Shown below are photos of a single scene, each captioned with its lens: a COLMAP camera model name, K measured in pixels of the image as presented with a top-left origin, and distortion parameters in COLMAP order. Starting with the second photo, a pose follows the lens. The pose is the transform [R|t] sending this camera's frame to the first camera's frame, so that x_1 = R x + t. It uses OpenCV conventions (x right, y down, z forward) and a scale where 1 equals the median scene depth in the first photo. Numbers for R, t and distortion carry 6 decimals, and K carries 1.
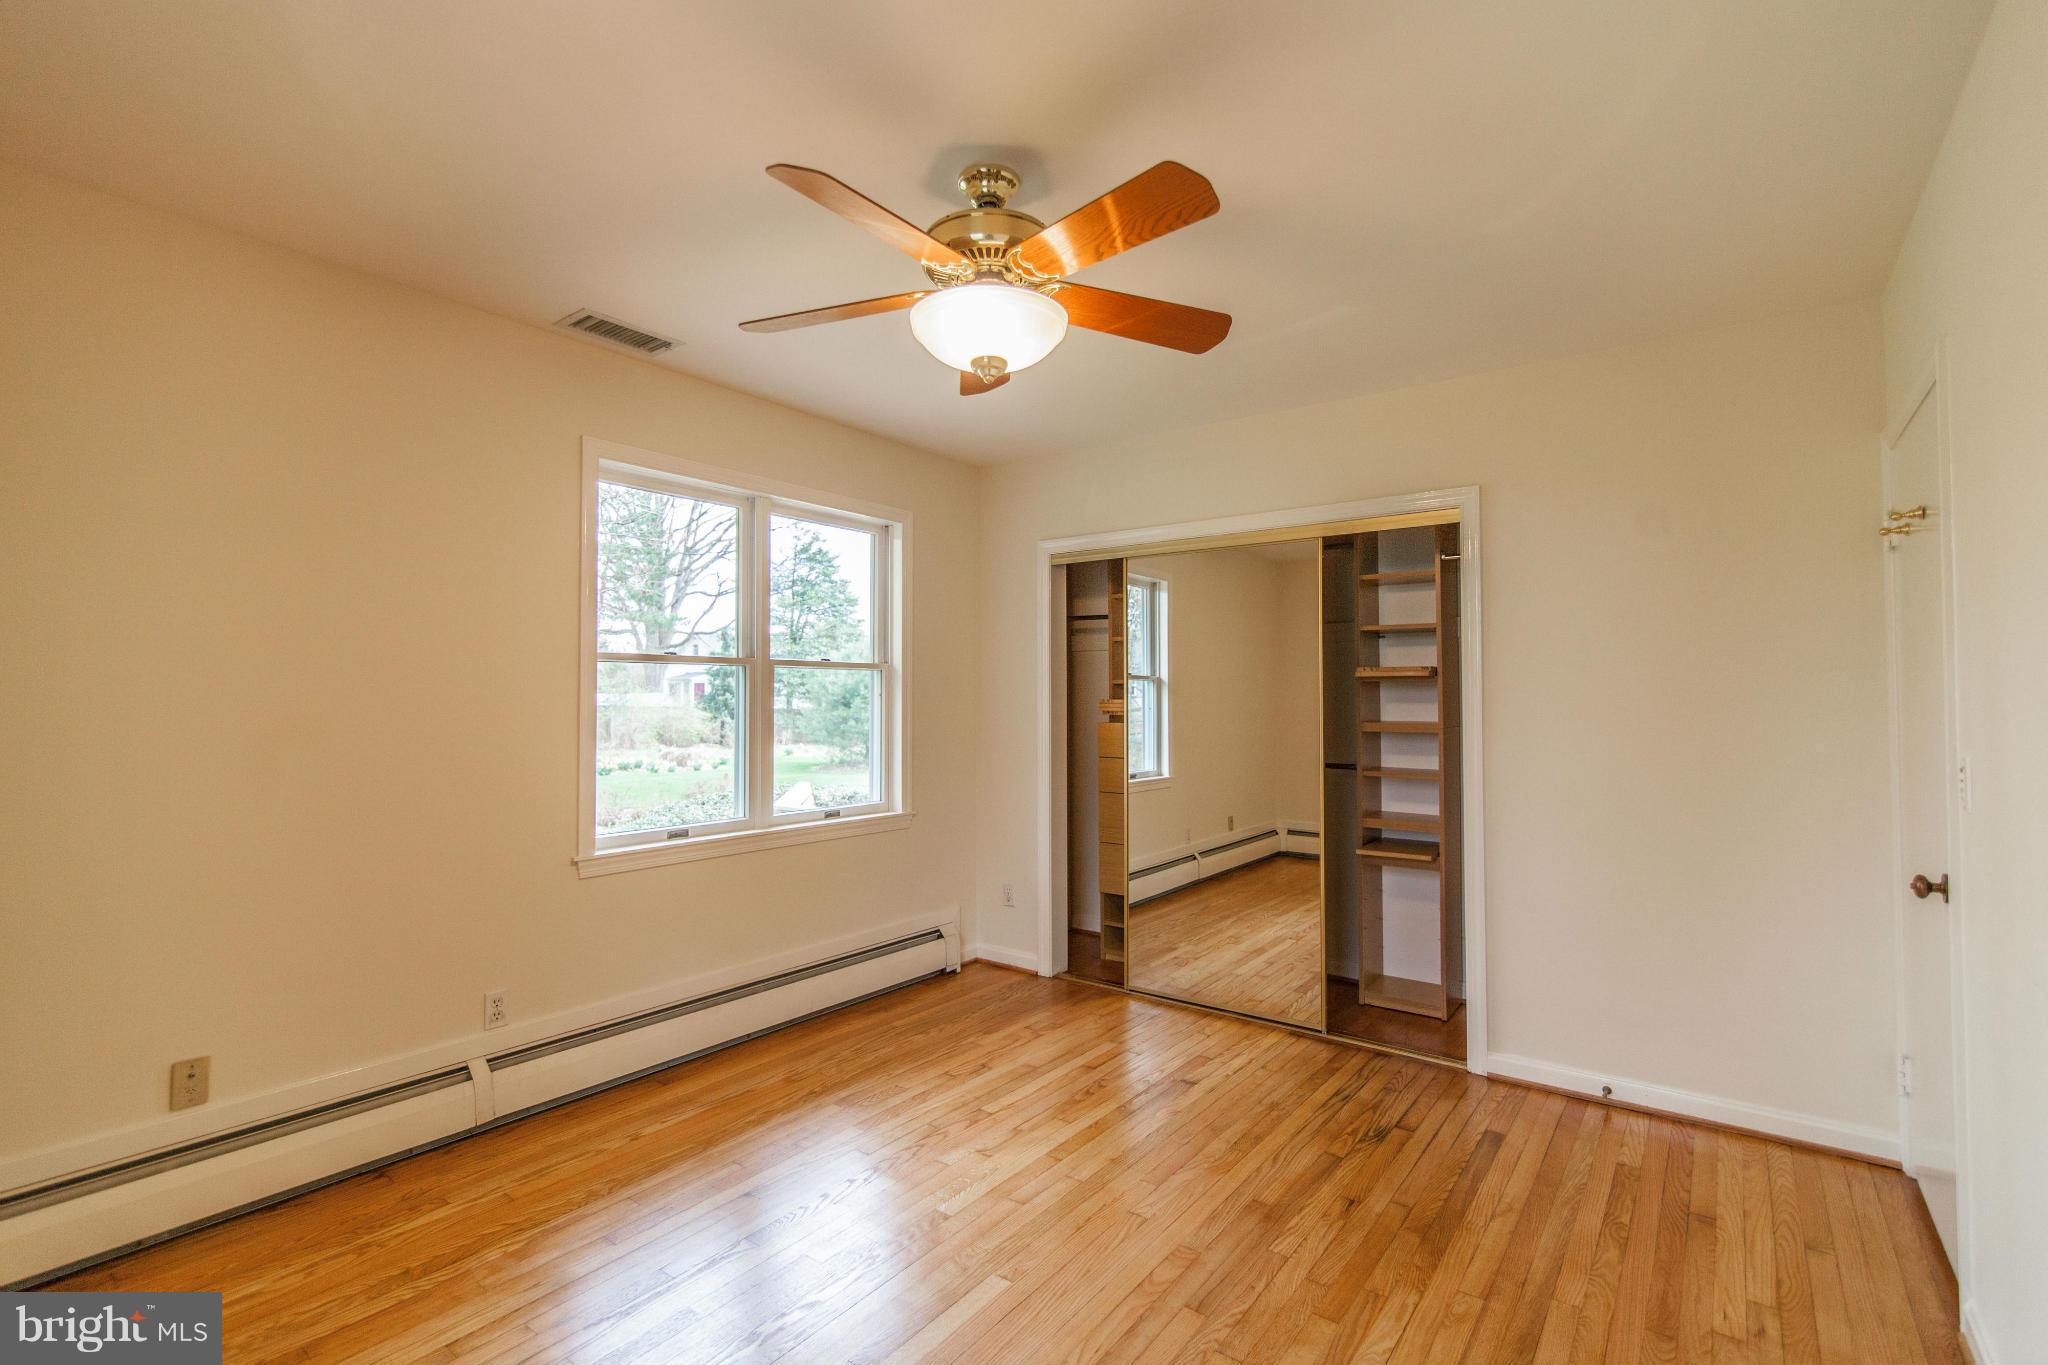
lens RADIAL K [[928.2, 0, 1023.2], [0, 928.2, 687.8], [0, 0, 1]] dist [-0.001687, -0.000349]
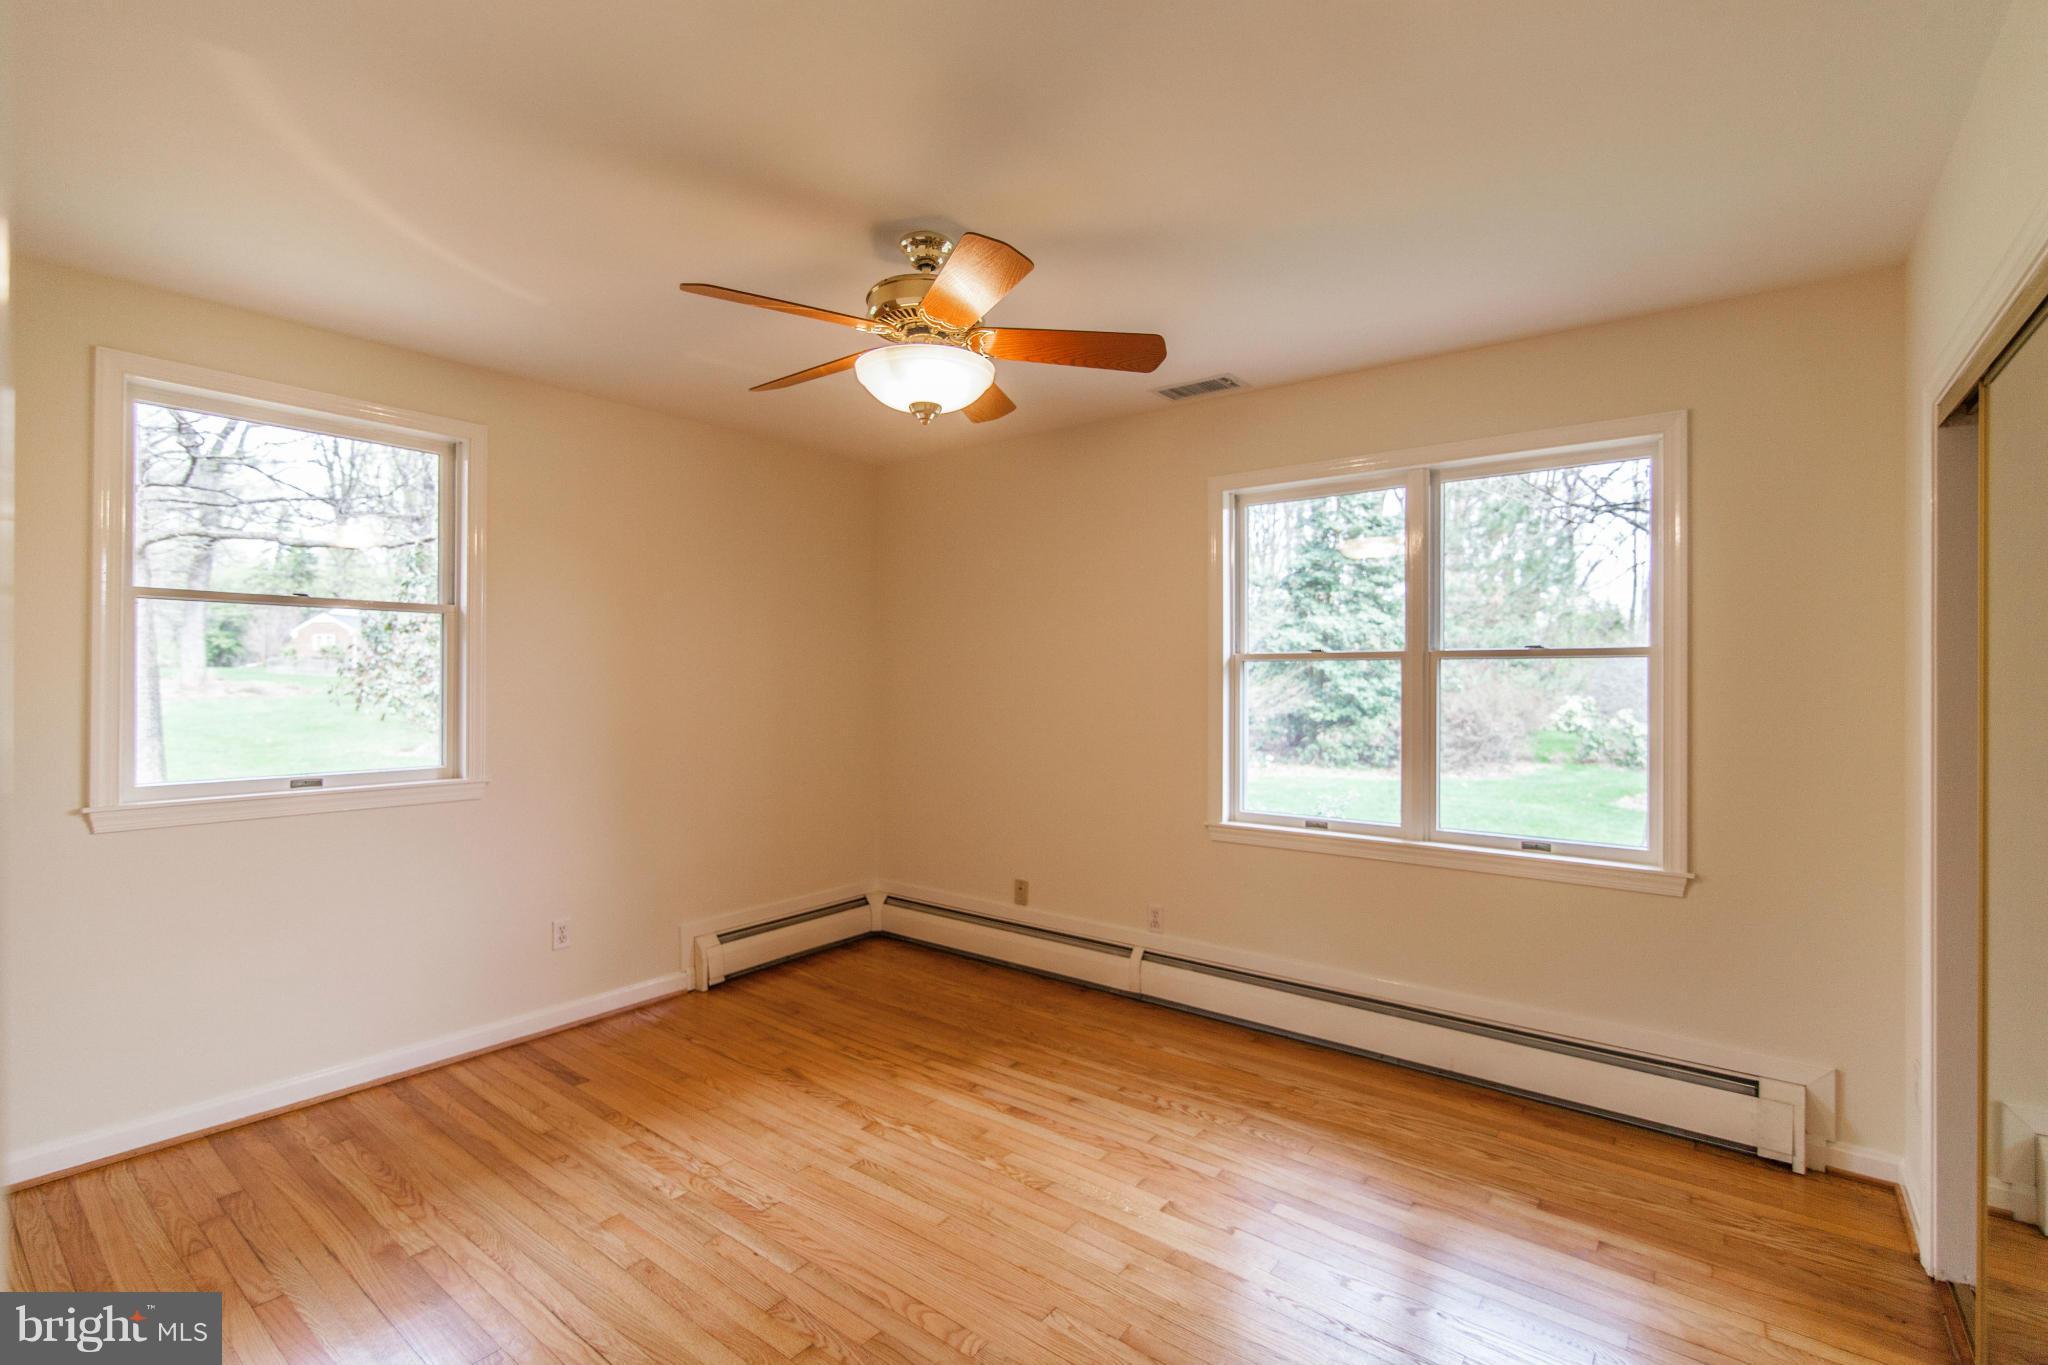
lens RADIAL K [[928.2, 0, 1024.8], [0, 928.2, 686.1], [0, 0, 1]] dist [-0.001687, -0.000349]
pose [[-0.016520, 0.009864, -0.999815, 0.707288], [0.012683, 0.999873, 0.009655, -0.012940], [0.999783, -0.012521, -0.016643, 0.728251]]
